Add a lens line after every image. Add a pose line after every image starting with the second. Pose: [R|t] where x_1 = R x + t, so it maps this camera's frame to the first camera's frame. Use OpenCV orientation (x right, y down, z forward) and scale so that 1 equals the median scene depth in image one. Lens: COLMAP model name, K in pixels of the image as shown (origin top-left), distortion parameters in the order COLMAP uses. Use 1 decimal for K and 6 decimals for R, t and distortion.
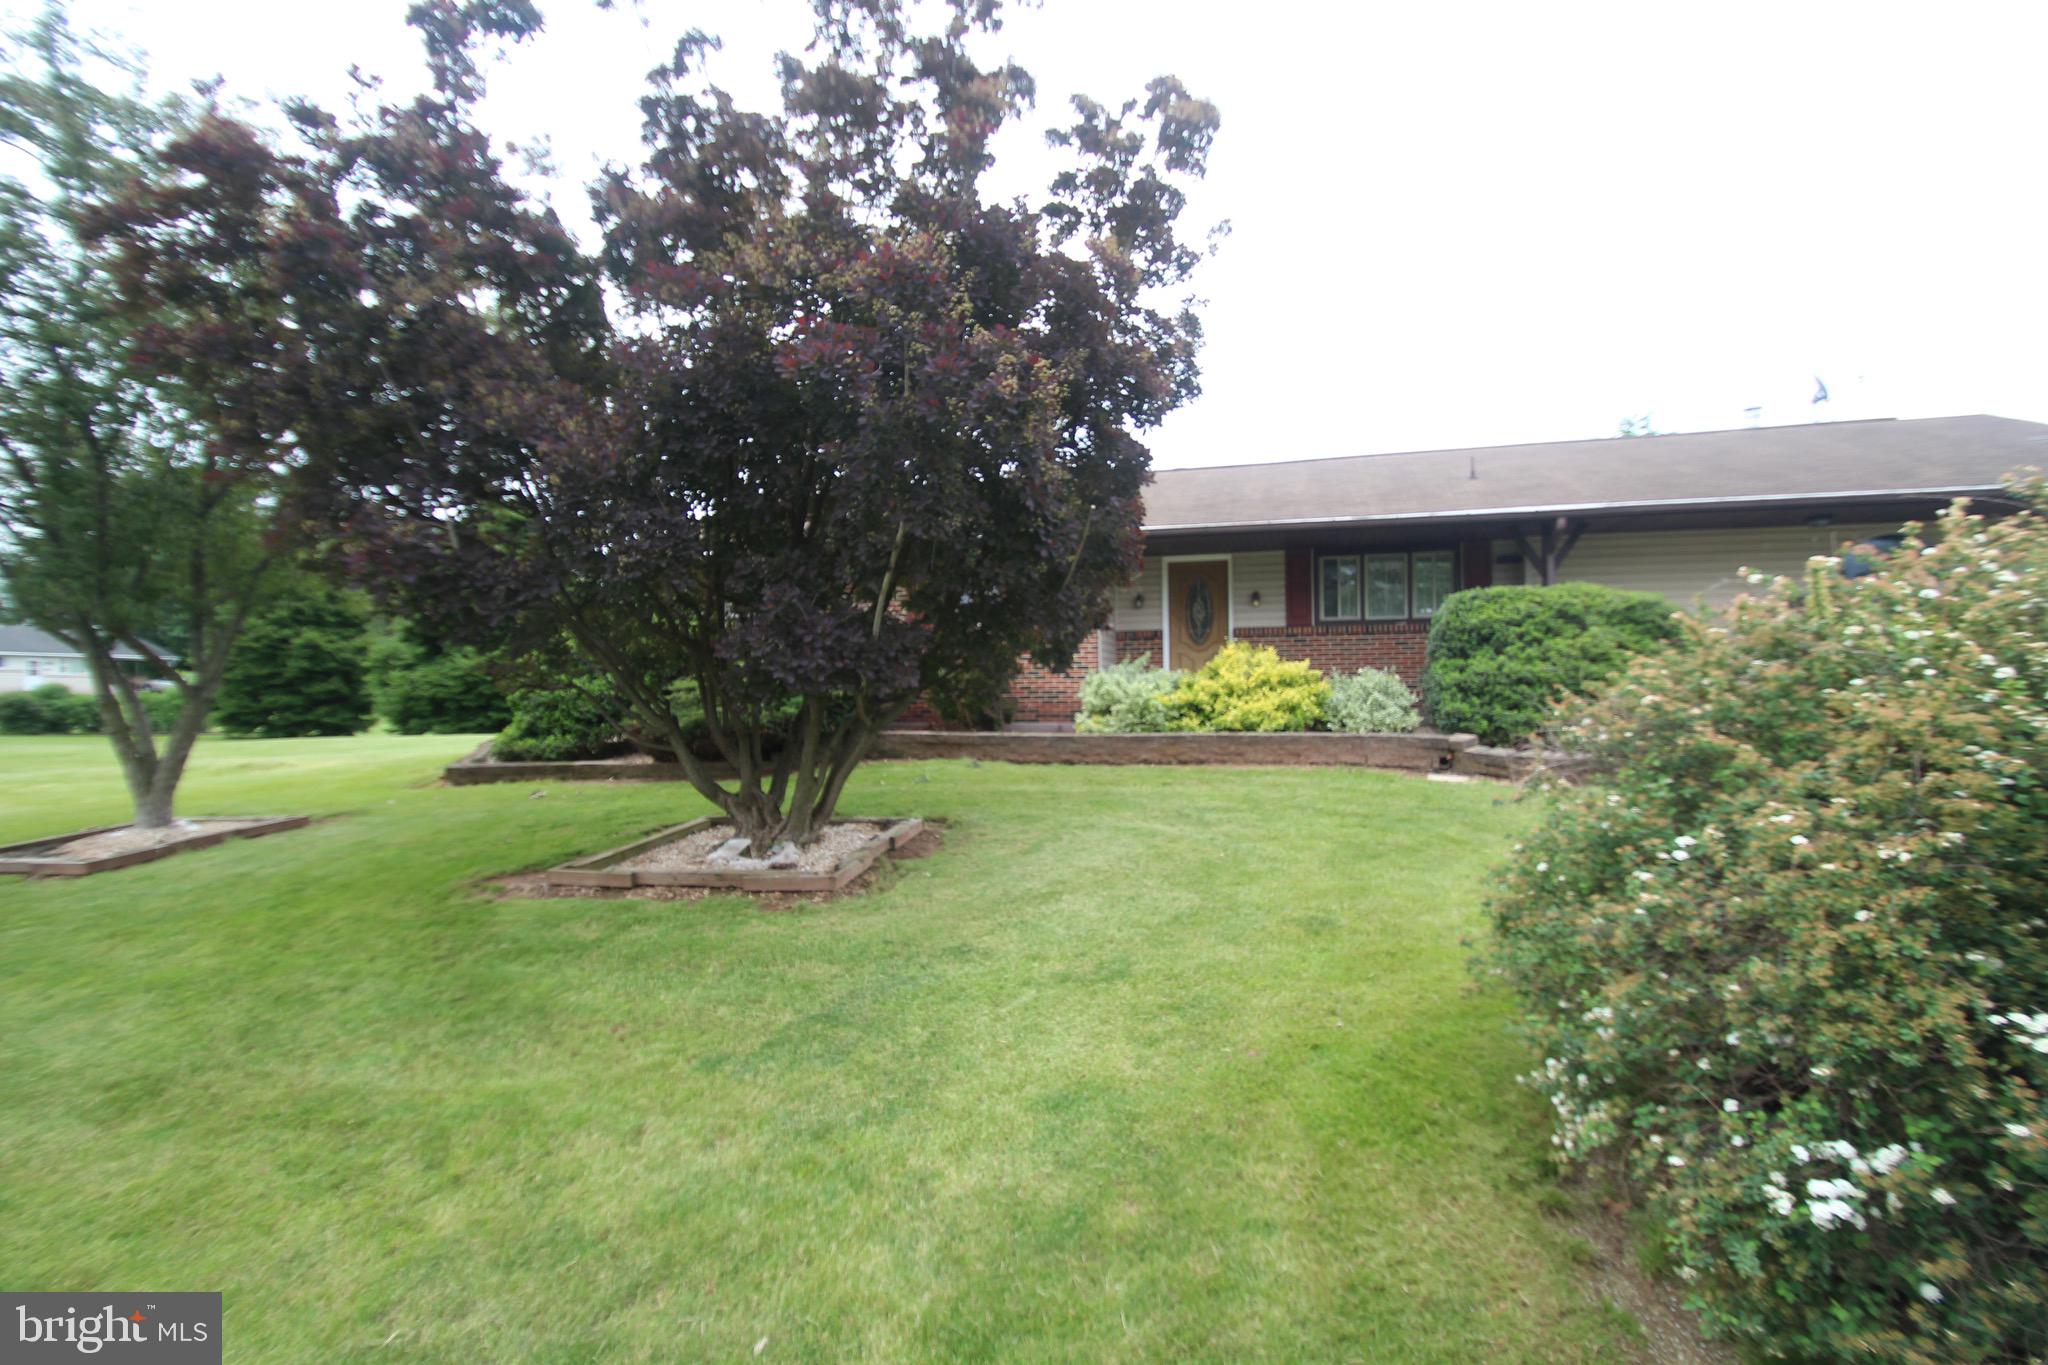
lens RADIAL K [[950.8, 0, 1026.7], [0, 950.8, 668.9], [0, 0, 1]] dist [0.014049, -0.016951]
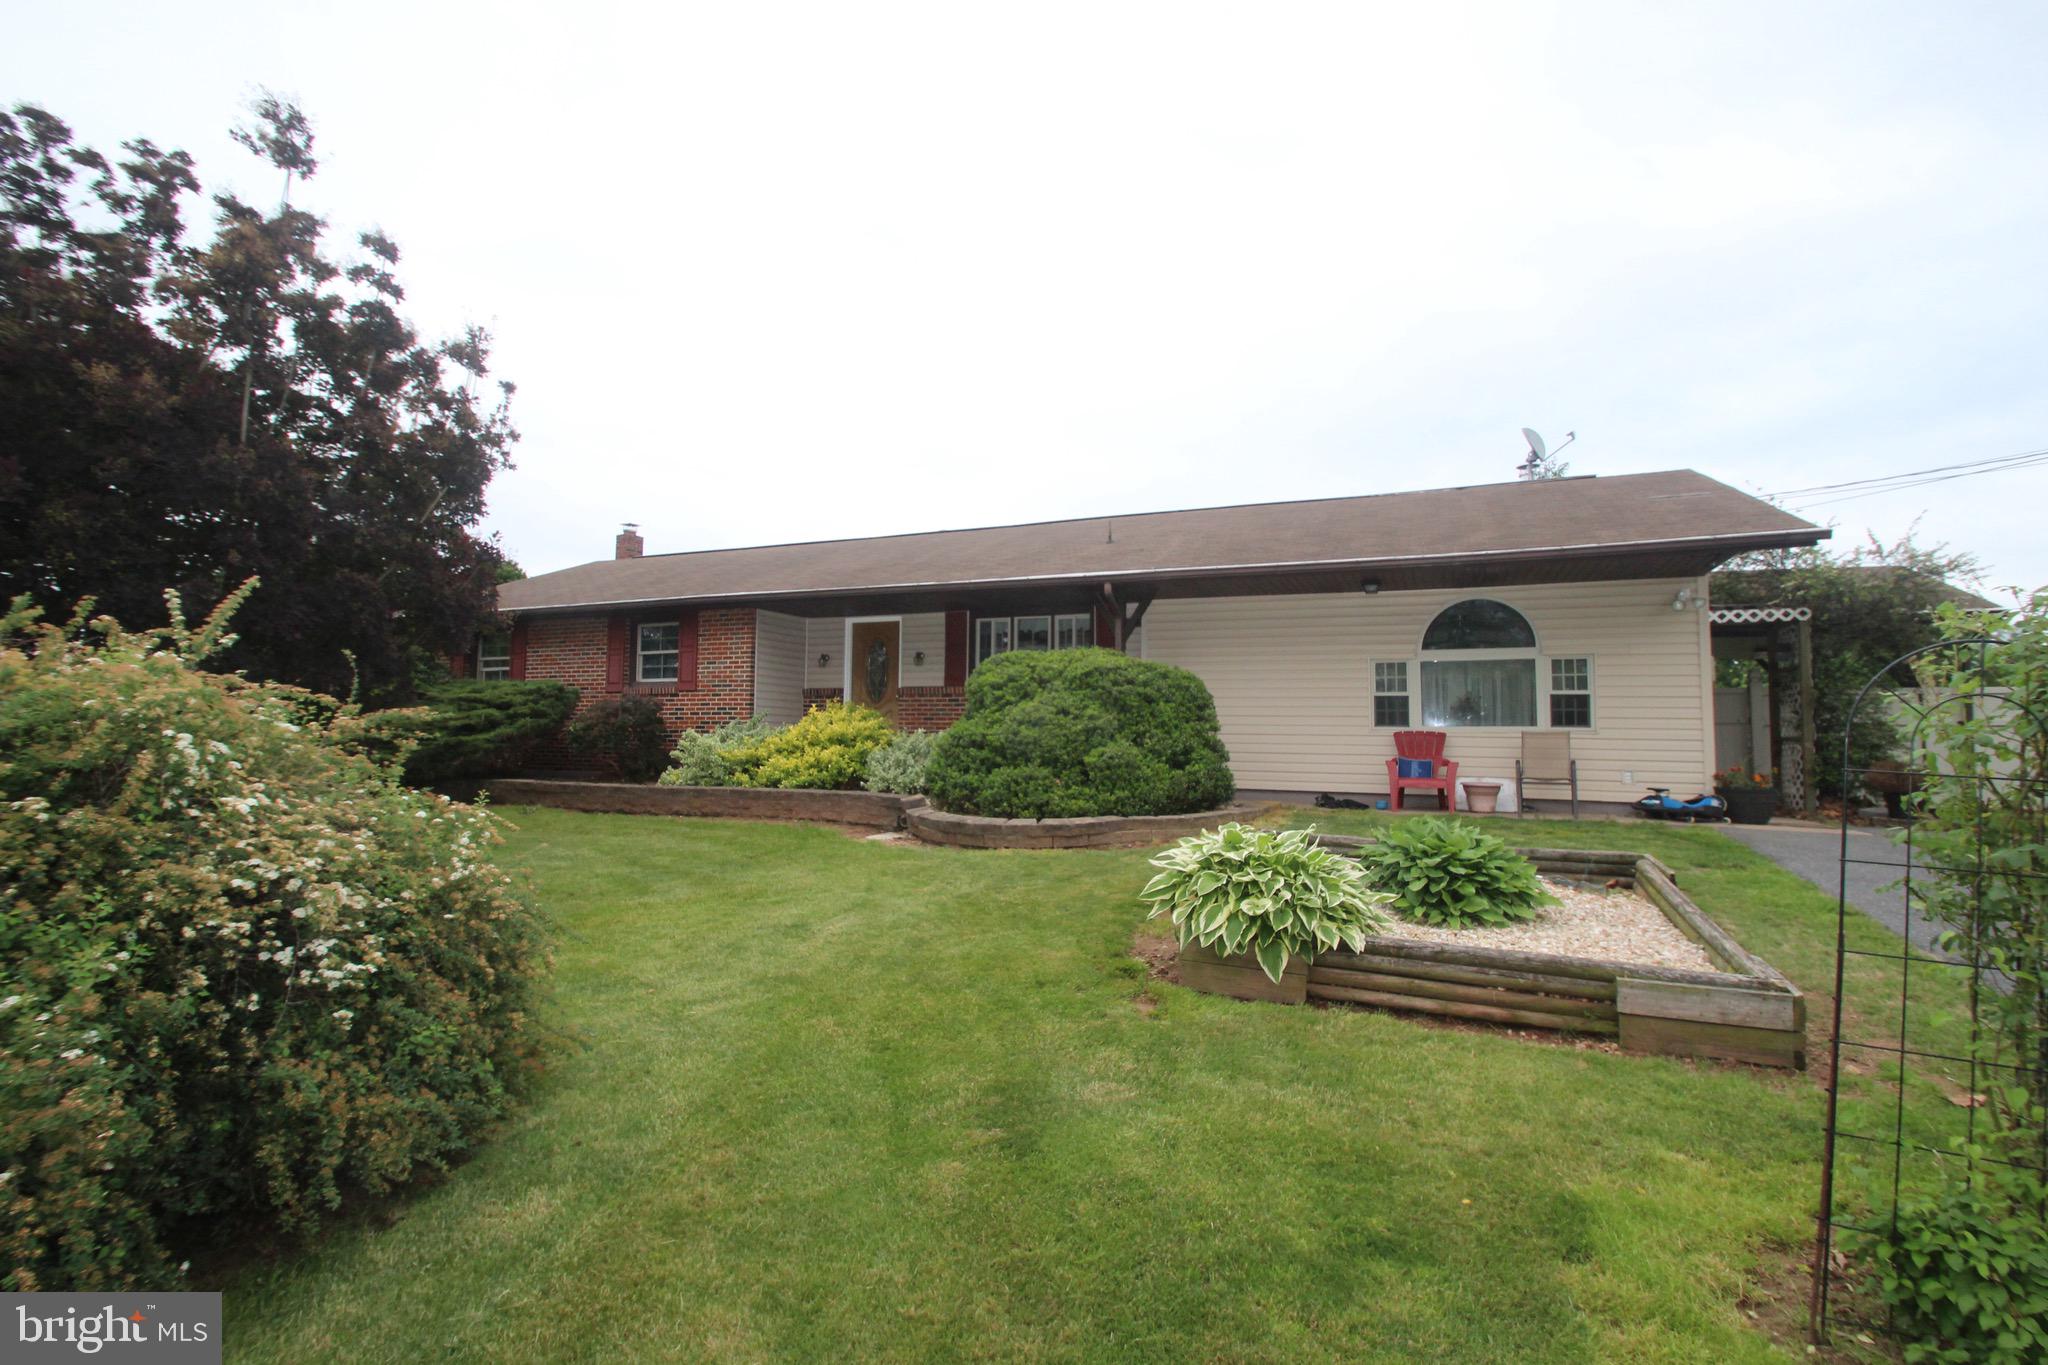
lens RADIAL K [[950.8, 0, 1026.7], [0, 950.8, 668.9], [0, 0, 1]] dist [0.014049, -0.016951]
pose [[0.992070, 0.010356, -0.125257, 1.313451], [-0.017062, 0.998471, -0.052585, -0.027823], [0.124521, 0.054306, 0.990730, -0.017875]]
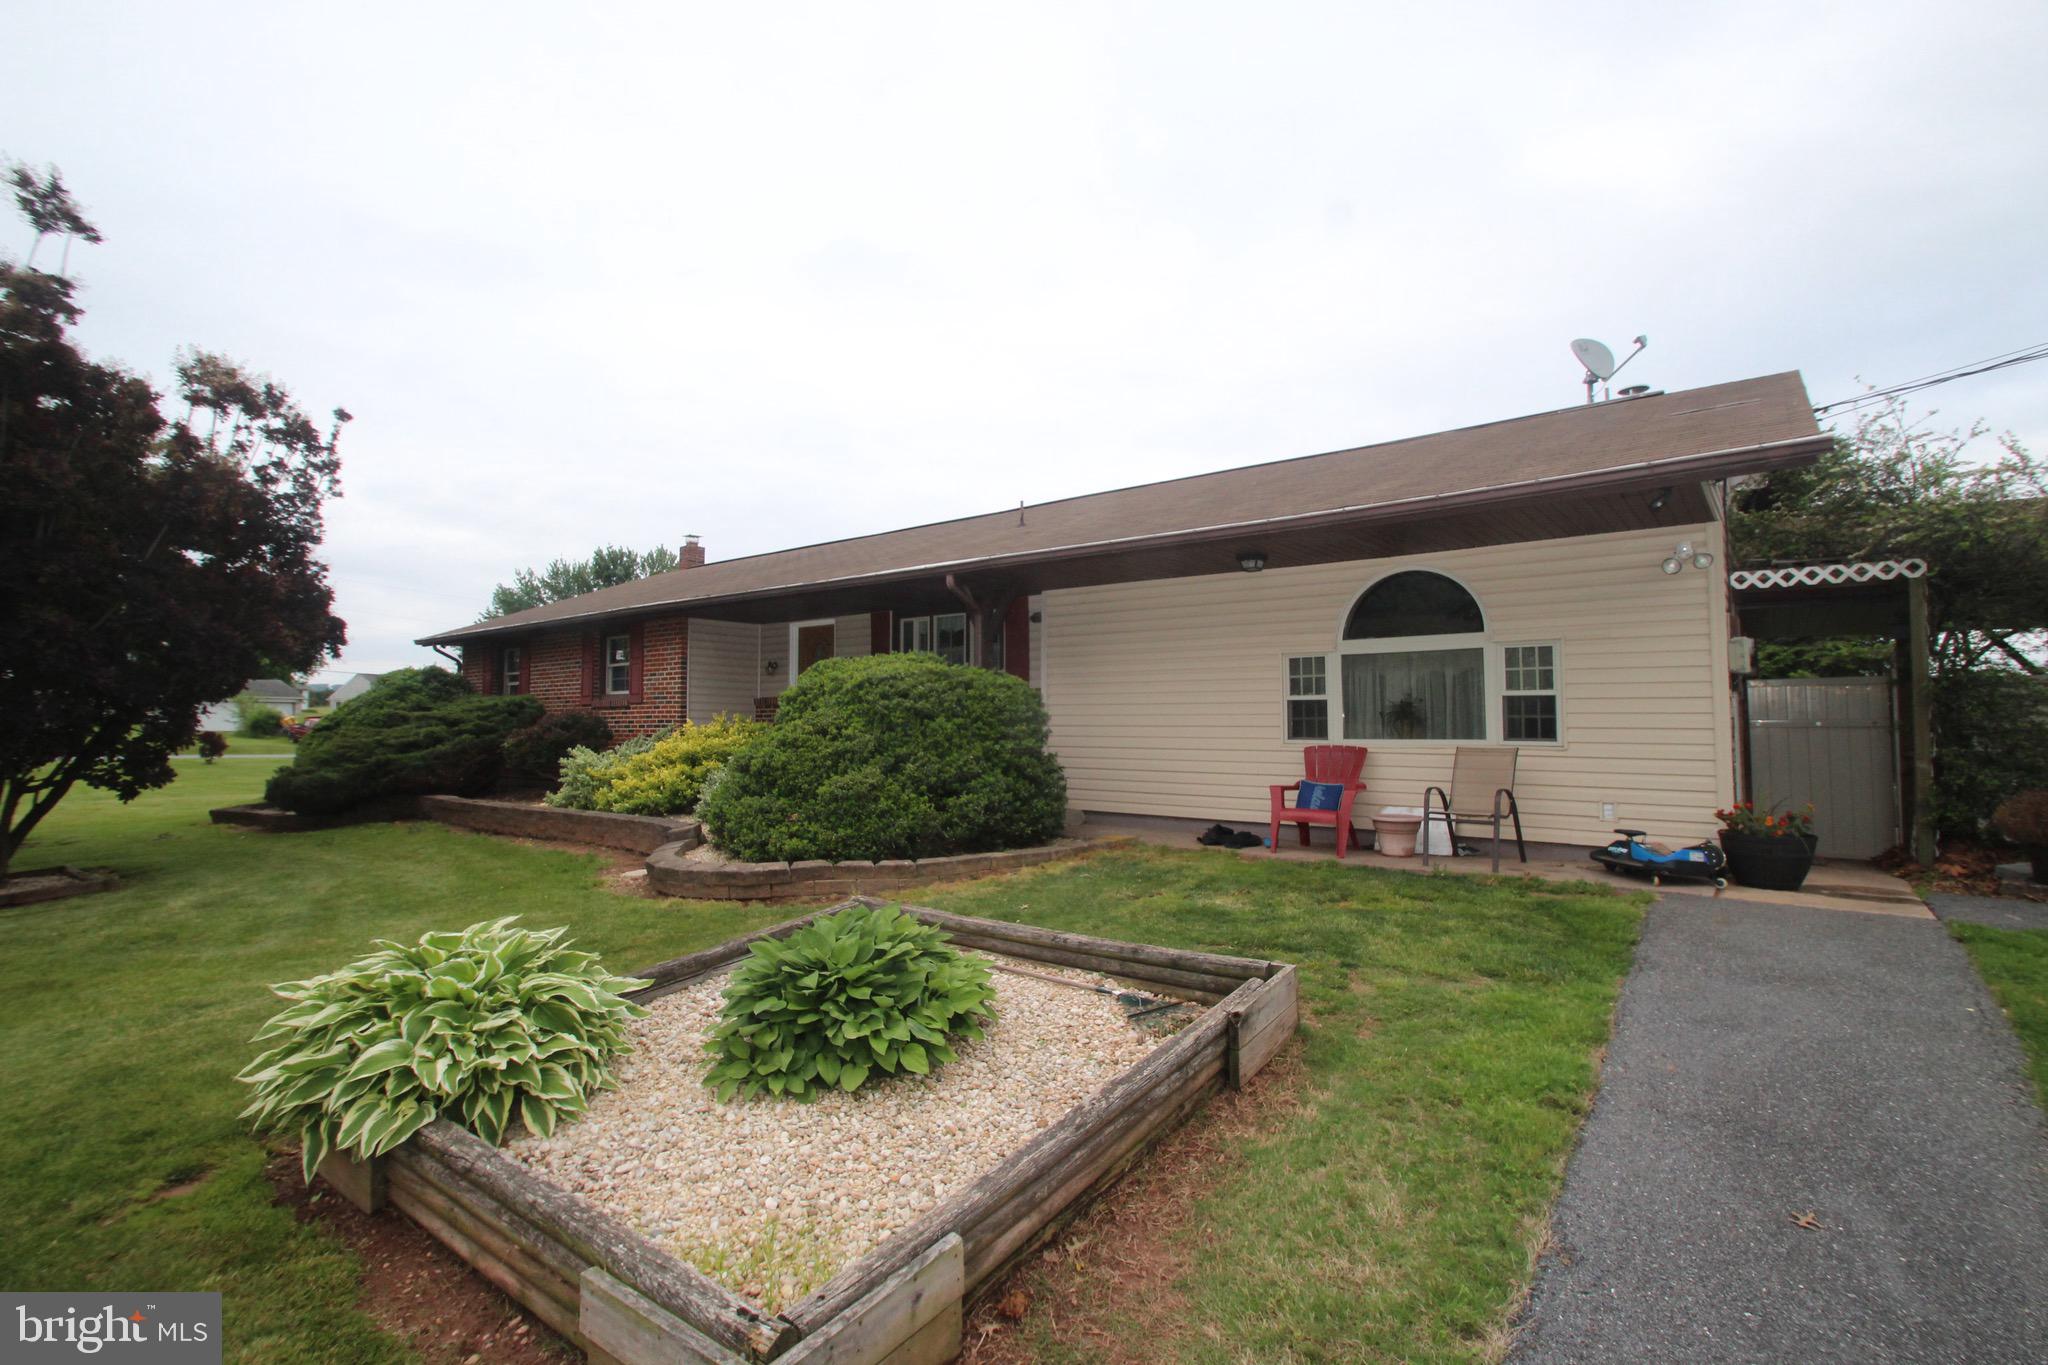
lens RADIAL K [[950.8, 0, 1026.7], [0, 950.8, 668.9], [0, 0, 1]] dist [0.014049, -0.016951]
pose [[0.926285, -0.014199, -0.376557, 2.070724], [-0.000632, 0.999230, -0.039232, -0.085446], [0.376824, 0.036578, 0.925563, 0.496504]]
